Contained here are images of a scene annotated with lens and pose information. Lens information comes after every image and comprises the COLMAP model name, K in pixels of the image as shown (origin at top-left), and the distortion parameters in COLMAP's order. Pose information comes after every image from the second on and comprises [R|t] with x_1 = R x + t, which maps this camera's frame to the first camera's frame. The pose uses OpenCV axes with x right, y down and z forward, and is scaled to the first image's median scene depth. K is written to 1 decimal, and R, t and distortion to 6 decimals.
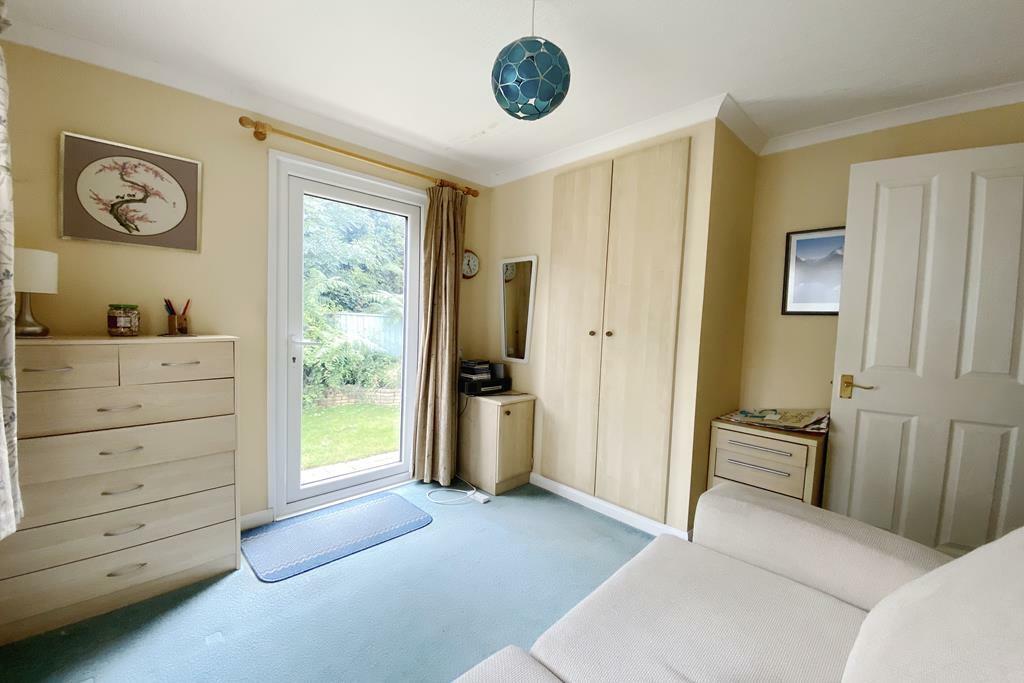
lens RADIAL K [[413.8, 0, 510.9], [0, 413.8, 339.9], [0, 0, 1]] dist [0.021211, -0.011800]
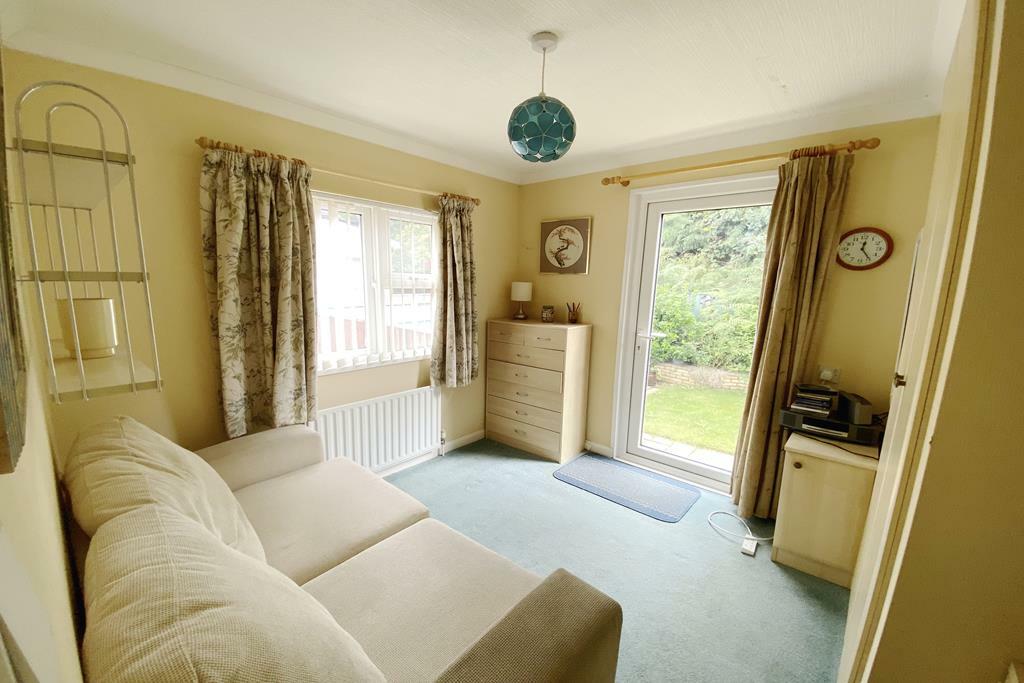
lens RADIAL K [[413.8, 0, 509.4], [0, 413.8, 346.3], [0, 0, 1]] dist [0.021211, -0.011800]
pose [[0.081285, 0.127814, -0.988462, 0.913665], [-0.070464, 0.989999, 0.122218, -0.111339], [0.994197, 0.059717, 0.089478, 0.604687]]
